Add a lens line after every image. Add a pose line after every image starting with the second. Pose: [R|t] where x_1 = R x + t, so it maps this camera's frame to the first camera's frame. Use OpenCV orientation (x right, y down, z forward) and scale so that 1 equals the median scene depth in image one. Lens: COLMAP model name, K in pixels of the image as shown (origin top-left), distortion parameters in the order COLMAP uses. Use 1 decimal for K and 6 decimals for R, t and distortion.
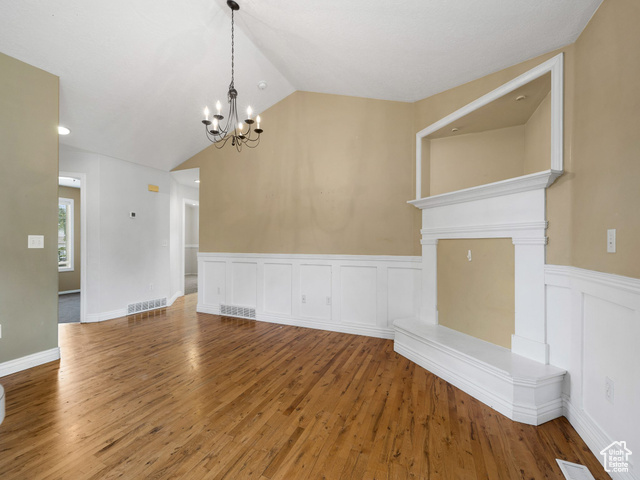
lens RADIAL K [[271.3, 0, 315.8], [0, 271.3, 242.8], [0, 0, 1]] dist [-0.001017, 0.000279]
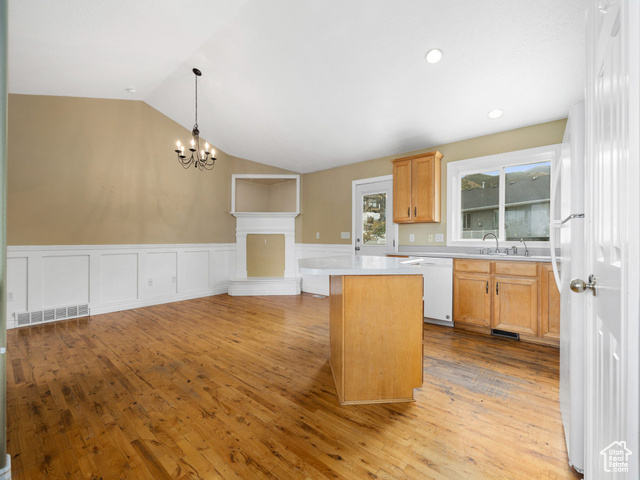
lens RADIAL K [[271.3, 0, 314.6], [0, 271.3, 240.2], [0, 0, 1]] dist [-0.001017, 0.000279]
pose [[0.281662, -0.003447, 0.959507, -1.260489], [-0.005310, 0.999973, 0.005151, 0.018135], [-0.959499, -0.006546, 0.281636, -0.027312]]
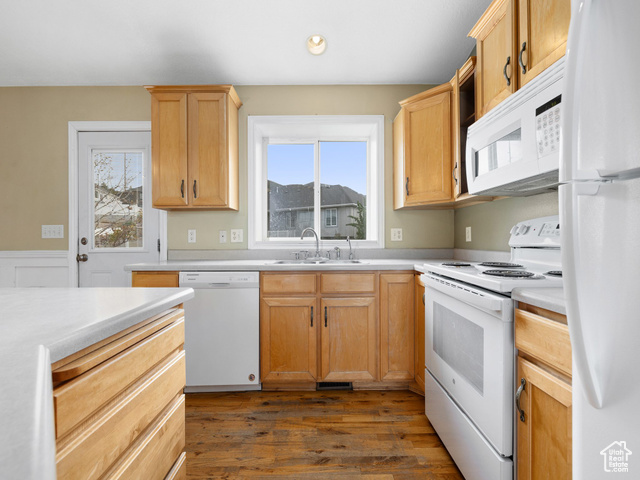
lens RADIAL K [[271.3, 0, 320.2], [0, 271.3, 239.4], [0, 0, 1]] dist [-0.001017, 0.000279]
pose [[-0.416063, 0.002639, 0.909332, -0.659125], [0.002982, 0.999994, -0.001538, 0.022755], [-0.909331, 0.002072, -0.416069, -0.126987]]
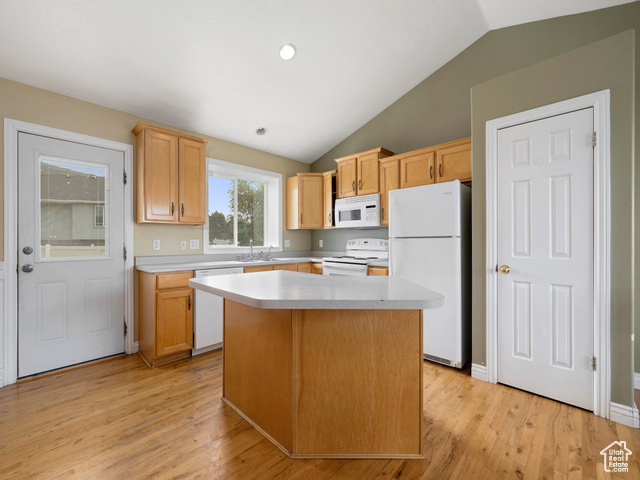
lens RADIAL K [[271.3, 0, 316.5], [0, 271.3, 239.7], [0, 0, 1]] dist [-0.001017, 0.000279]
pose [[-0.938864, 0.002808, 0.344276, -0.646462], [-0.000387, 0.999958, -0.009209, 0.000761], [-0.344288, -0.008779, -0.938823, 0.617047]]
